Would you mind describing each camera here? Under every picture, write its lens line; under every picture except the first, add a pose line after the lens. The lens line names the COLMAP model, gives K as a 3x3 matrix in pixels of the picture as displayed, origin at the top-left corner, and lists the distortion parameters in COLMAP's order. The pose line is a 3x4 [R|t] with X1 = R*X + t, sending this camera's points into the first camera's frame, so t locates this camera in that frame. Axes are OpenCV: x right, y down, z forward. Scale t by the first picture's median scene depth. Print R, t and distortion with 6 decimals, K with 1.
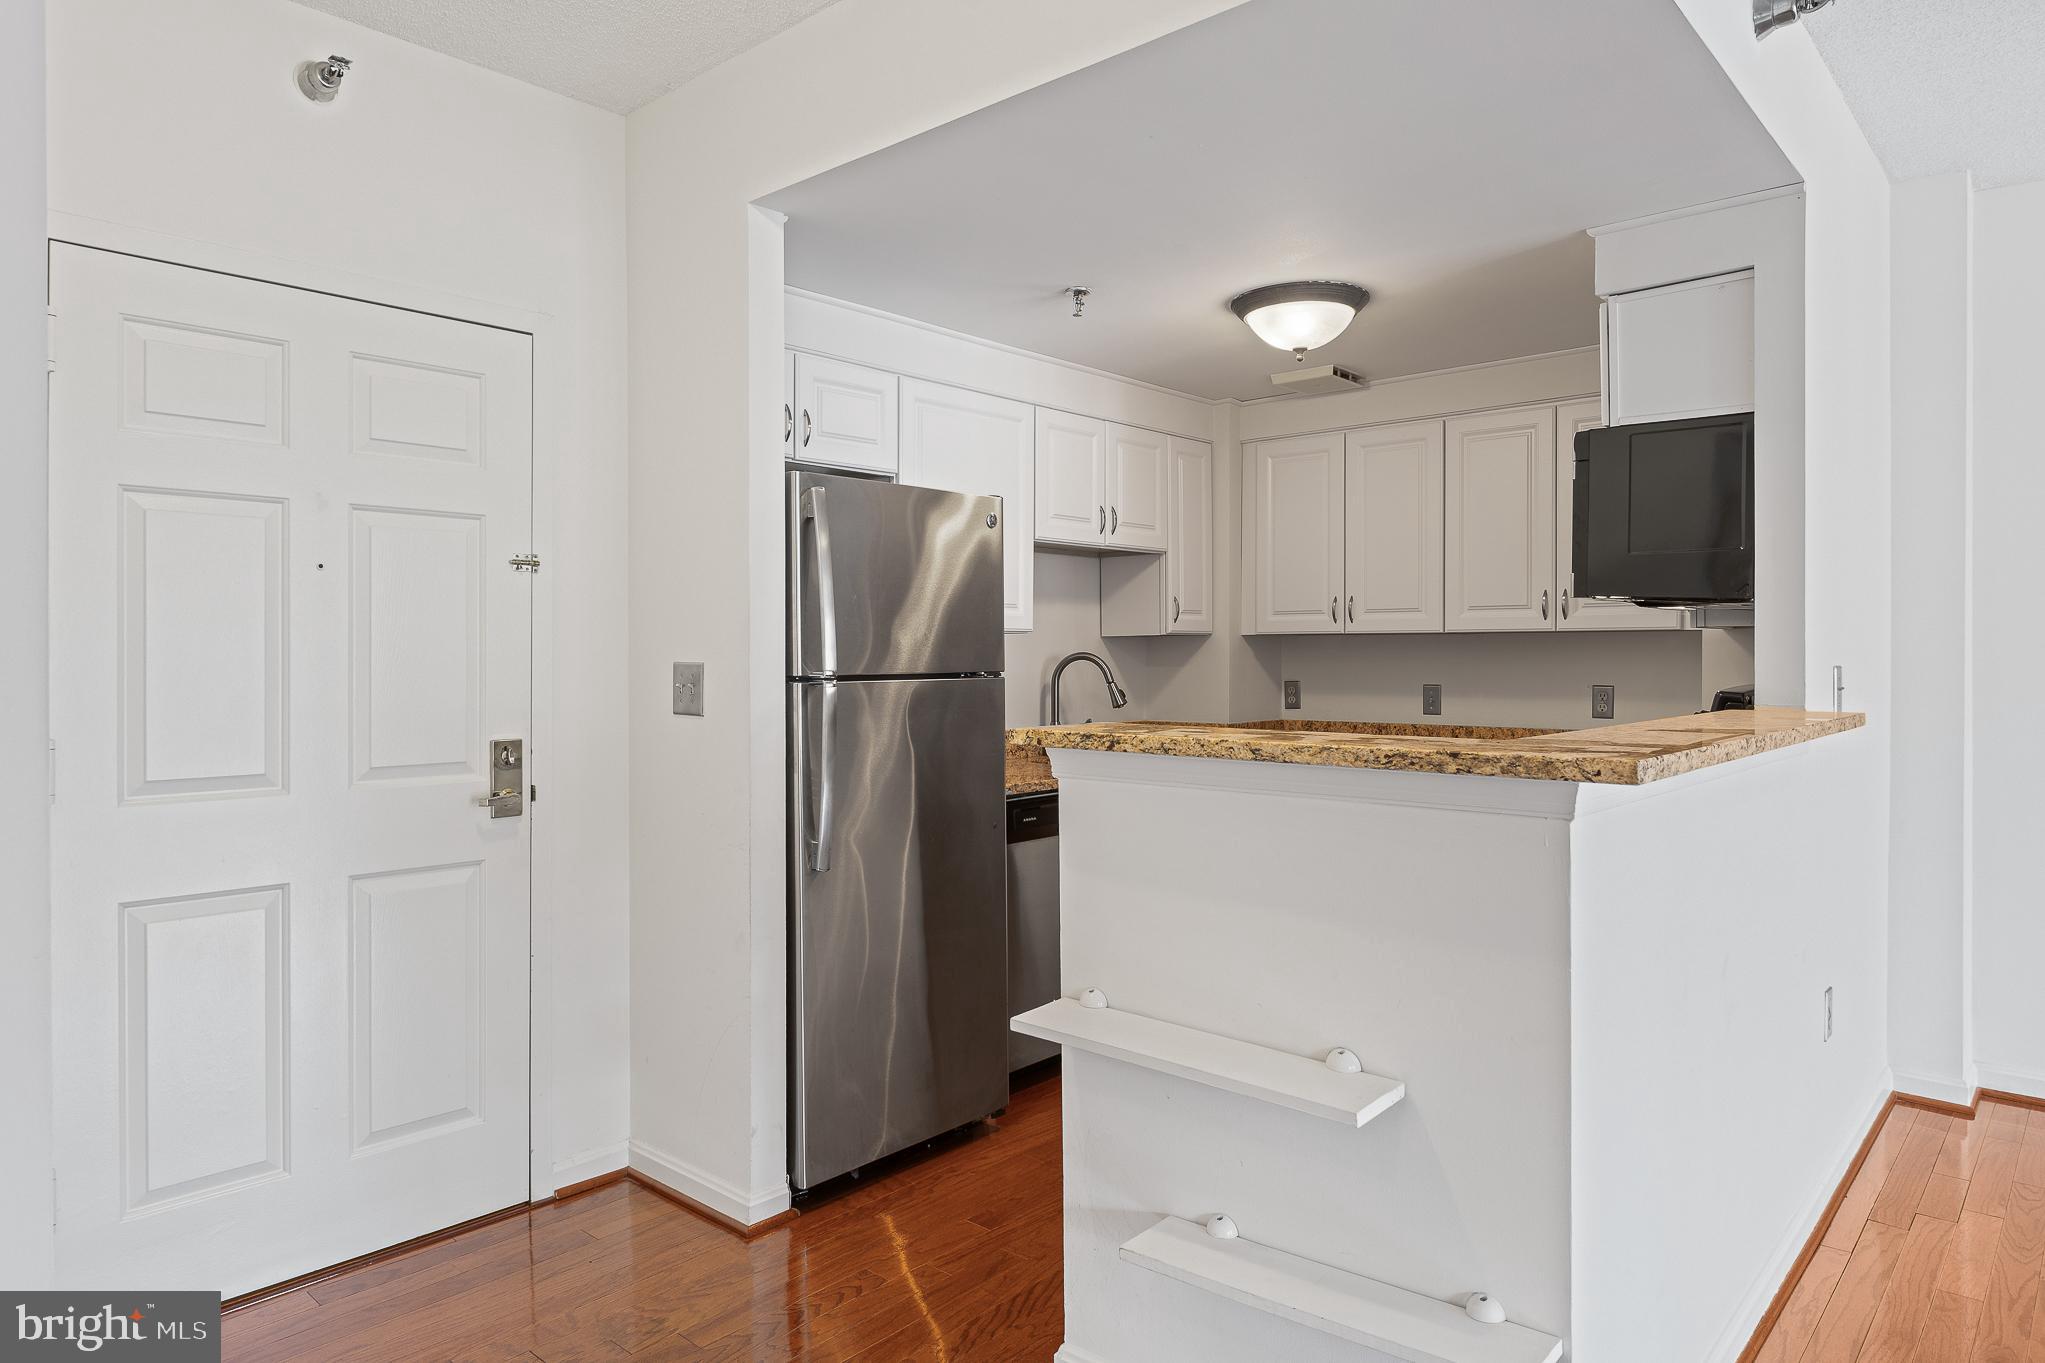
lens RADIAL K [[1237.1, 0, 1020.8], [0, 1237.1, 669.3], [0, 0, 1]] dist [-0.000217, -0.000328]
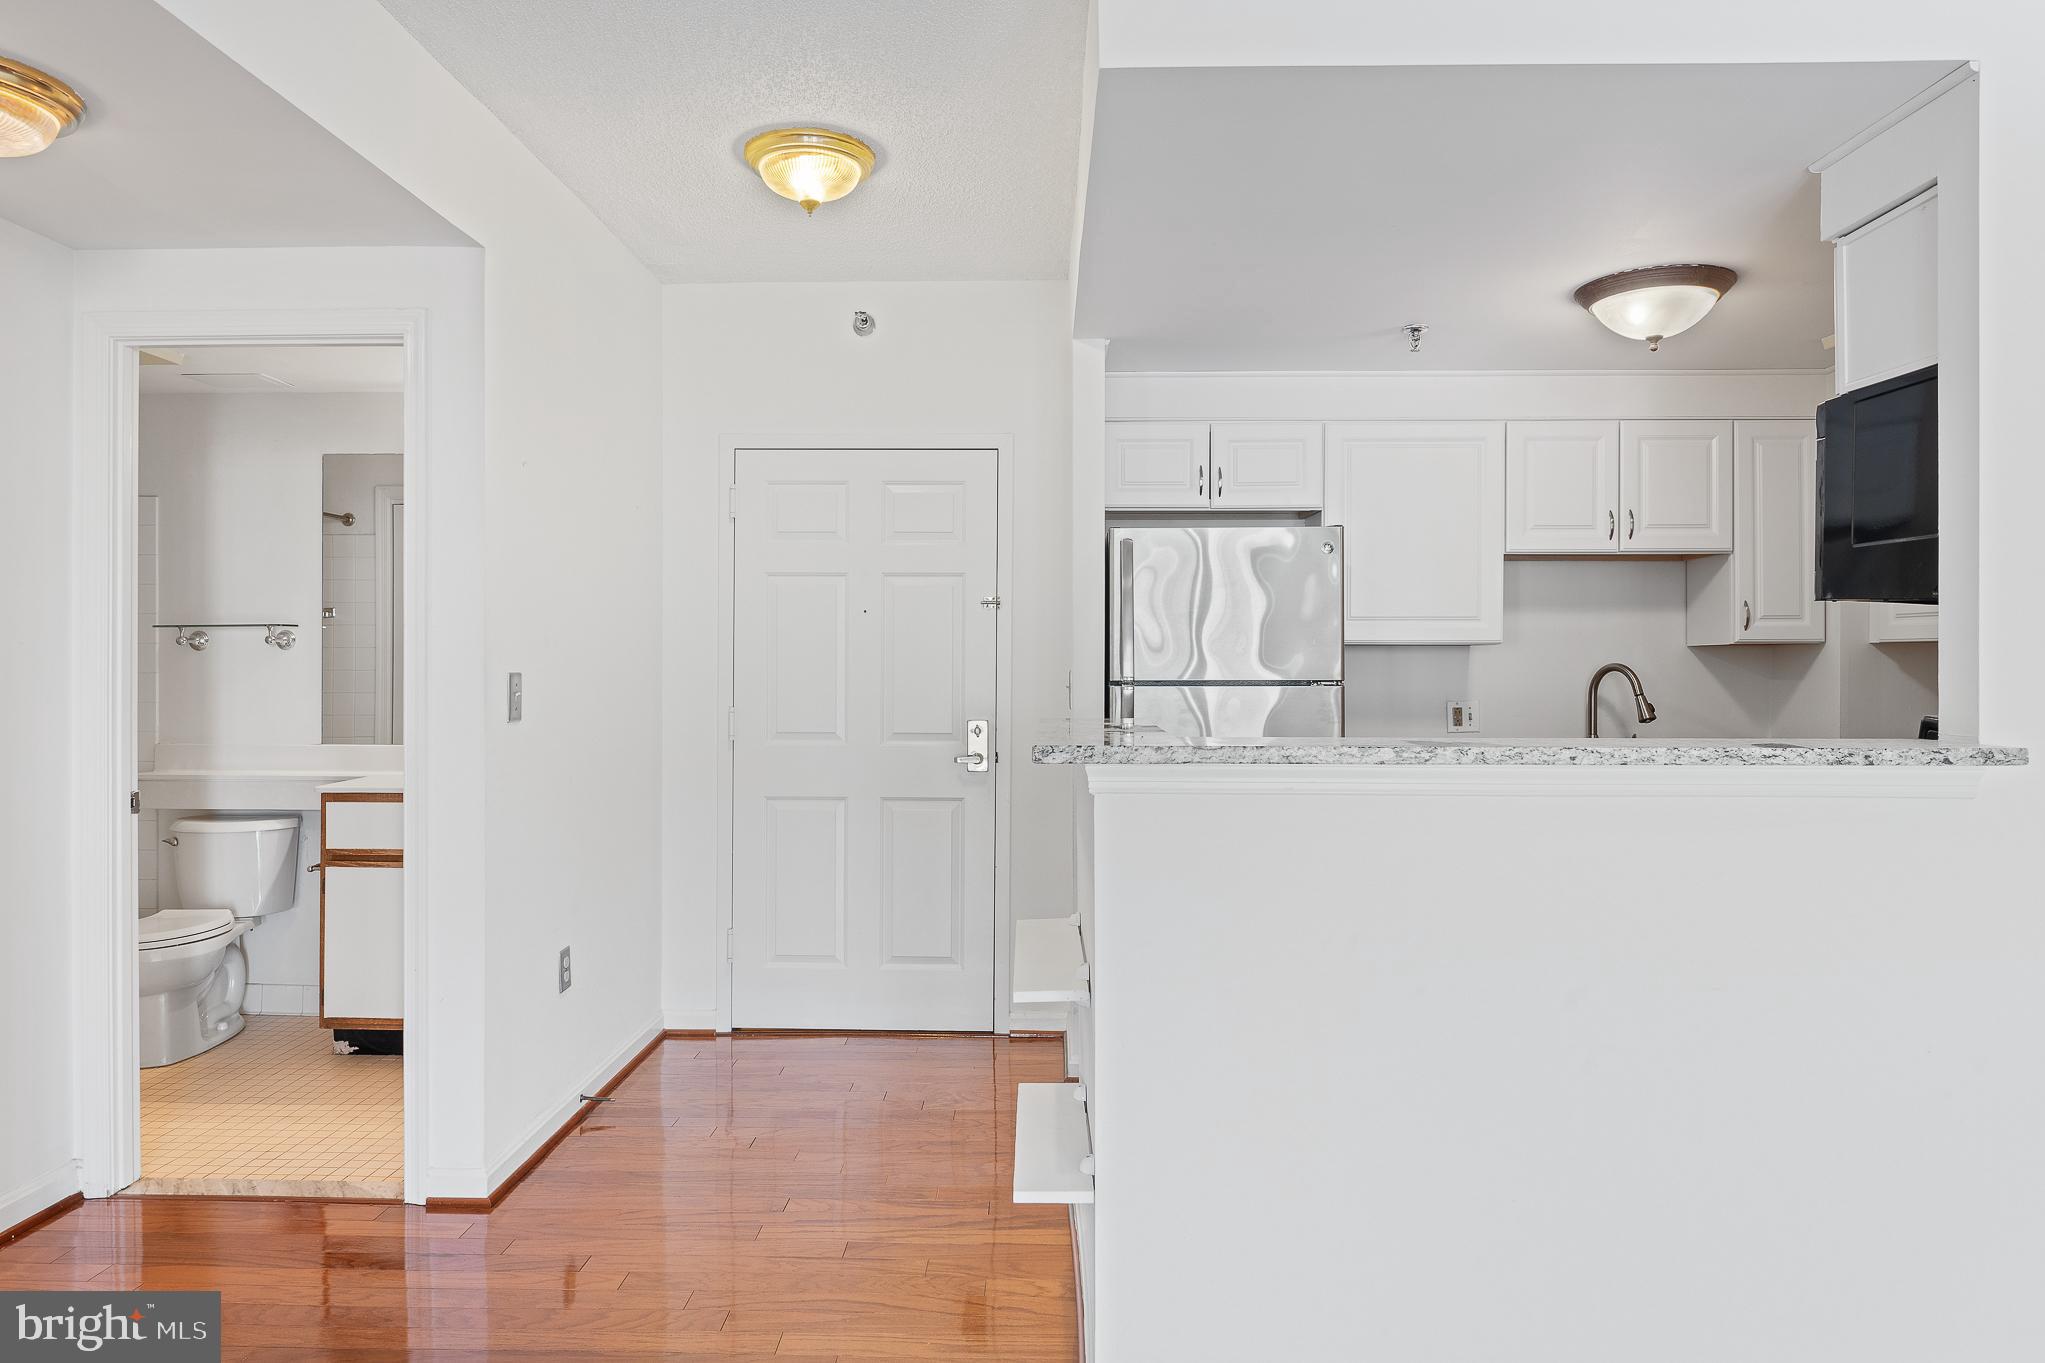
lens RADIAL K [[1237.1, 0, 1015.0], [0, 1237.1, 666.1], [0, 0, 1]] dist [-0.000217, -0.000328]
pose [[0.661132, 0.005071, -0.750252, 0.588298], [-0.011586, 0.999927, -0.003451, -0.003372], [0.750180, 0.010974, 0.661143, 0.026519]]
